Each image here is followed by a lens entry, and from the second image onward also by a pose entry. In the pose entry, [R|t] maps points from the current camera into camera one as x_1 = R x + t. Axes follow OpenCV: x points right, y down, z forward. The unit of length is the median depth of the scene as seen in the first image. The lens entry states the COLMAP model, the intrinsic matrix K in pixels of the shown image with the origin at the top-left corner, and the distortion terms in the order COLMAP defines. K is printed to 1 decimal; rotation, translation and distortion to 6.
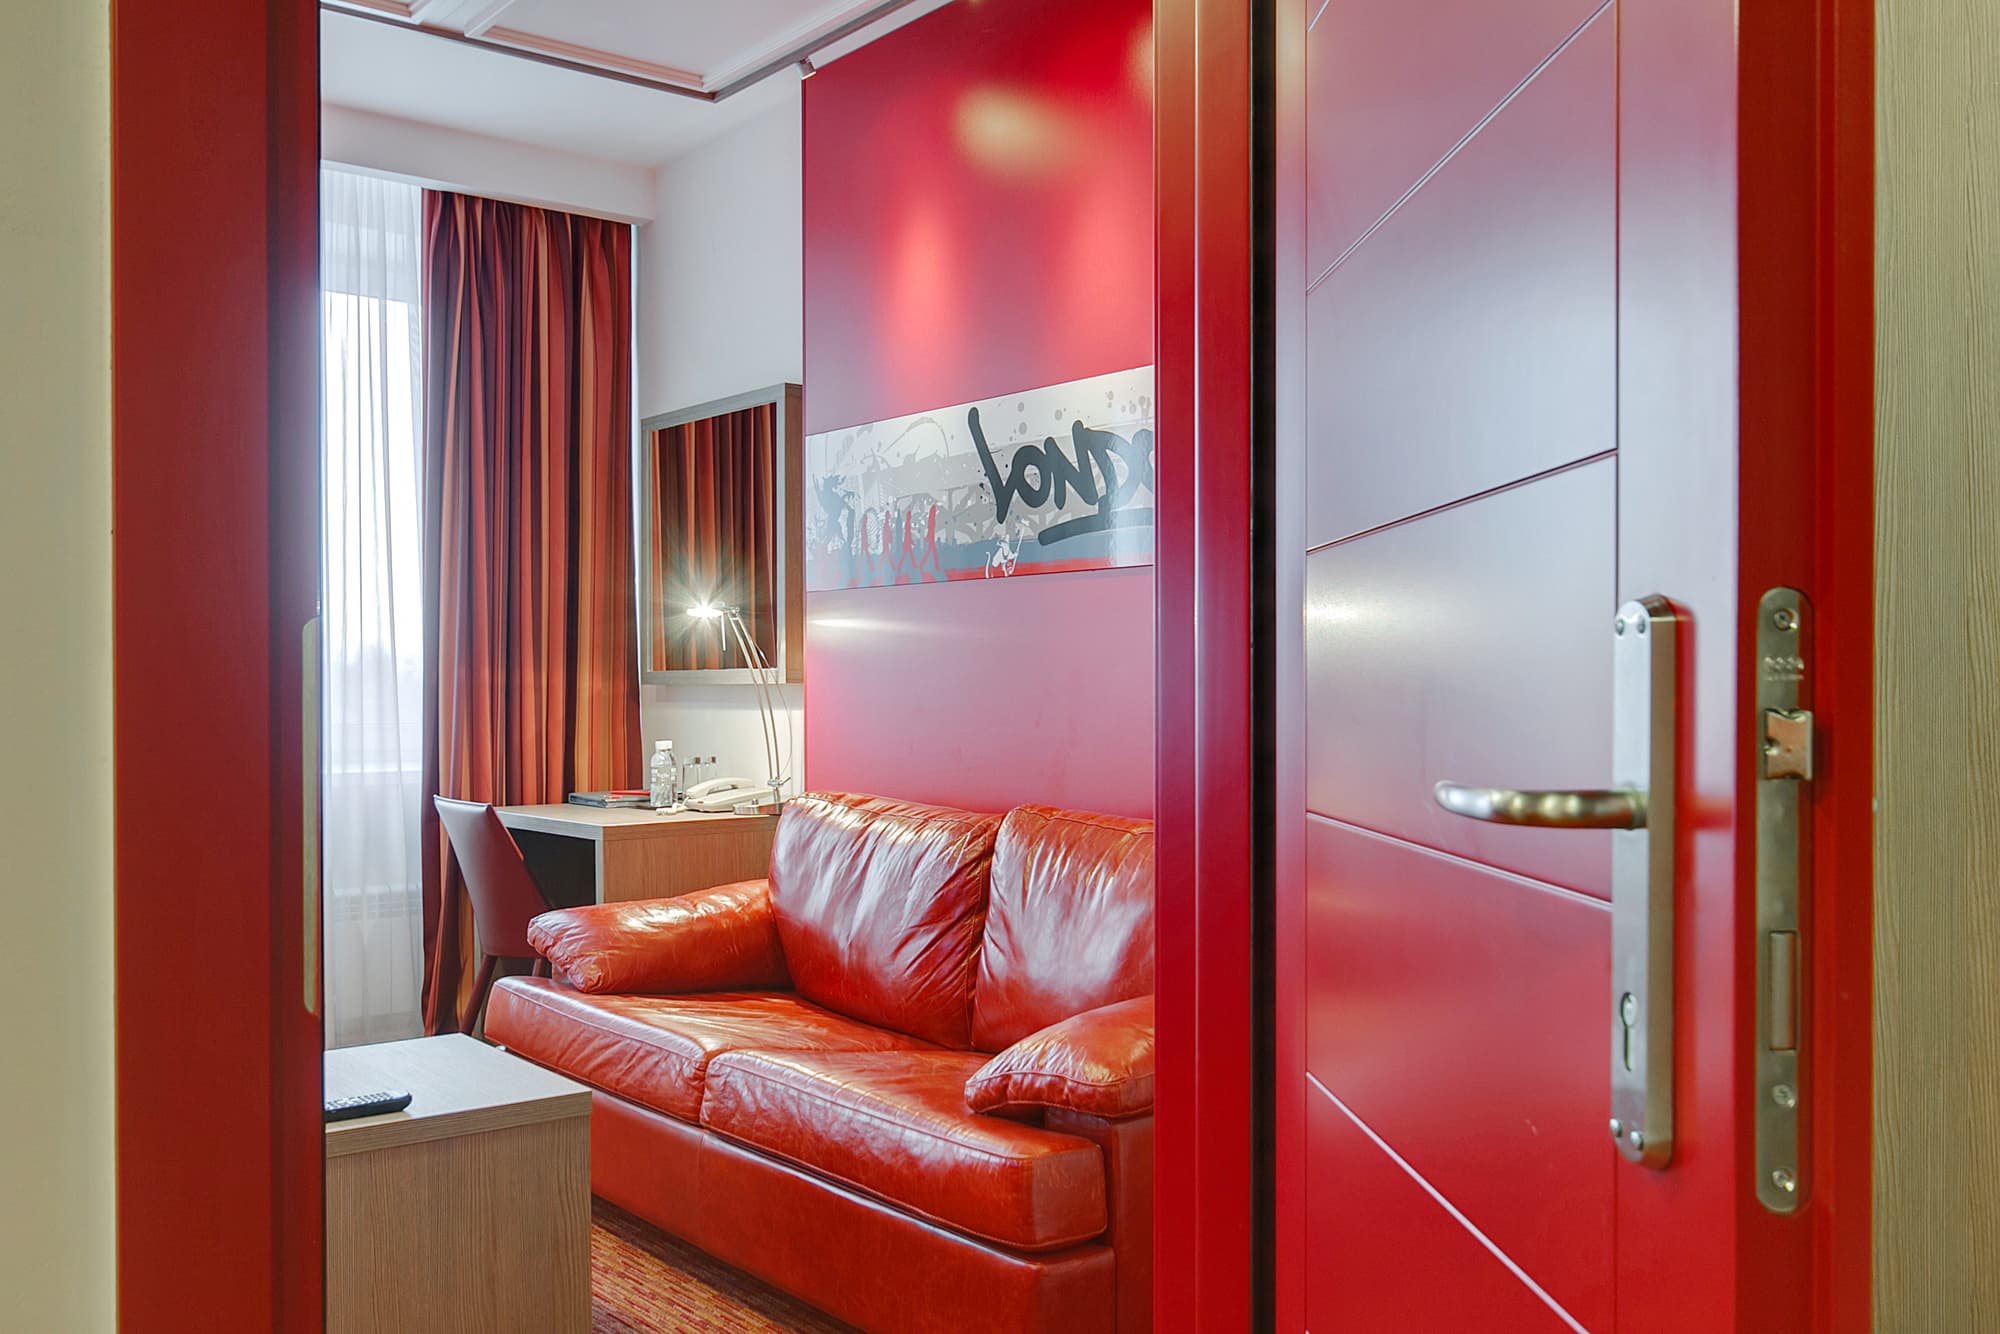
lens RADIAL K [[1761.0, 0, 1000.0], [0, 1761.0, 667.0], [0, 0, 1]] dist [-0.070887, -0.003365]
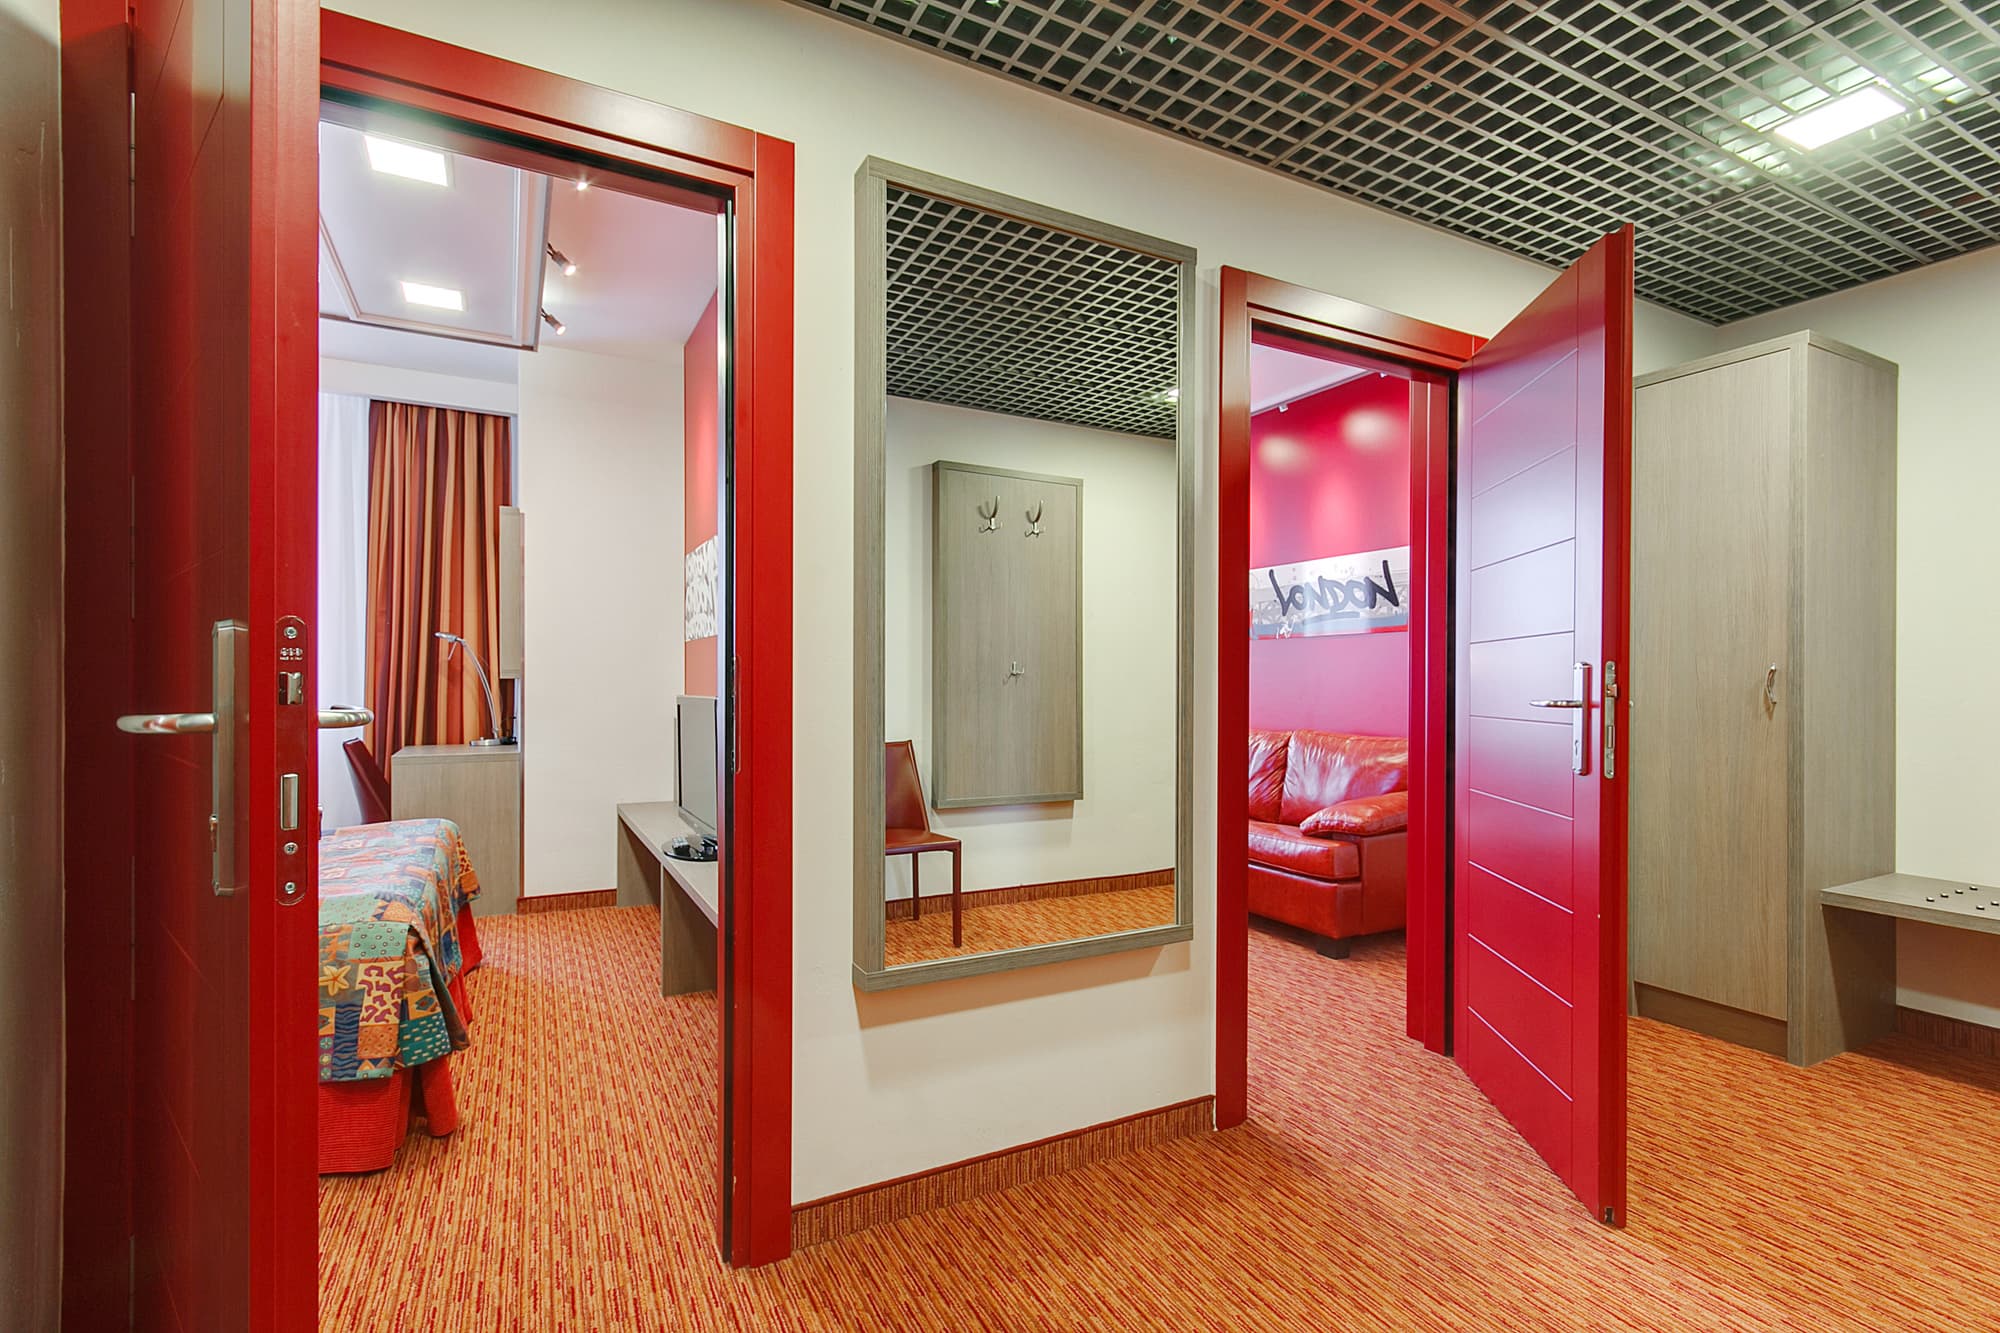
lens RADIAL K [[915.3, 0, 1003.6], [0, 915.3, 695.7], [0, 0, 1]] dist [0.003810, 0.000195]
pose [[0.980422, 0.009860, -0.196661, -0.212929], [-0.005202, 0.999694, 0.024190, 0.000527], [0.196839, -0.022694, 0.980173, -0.550587]]
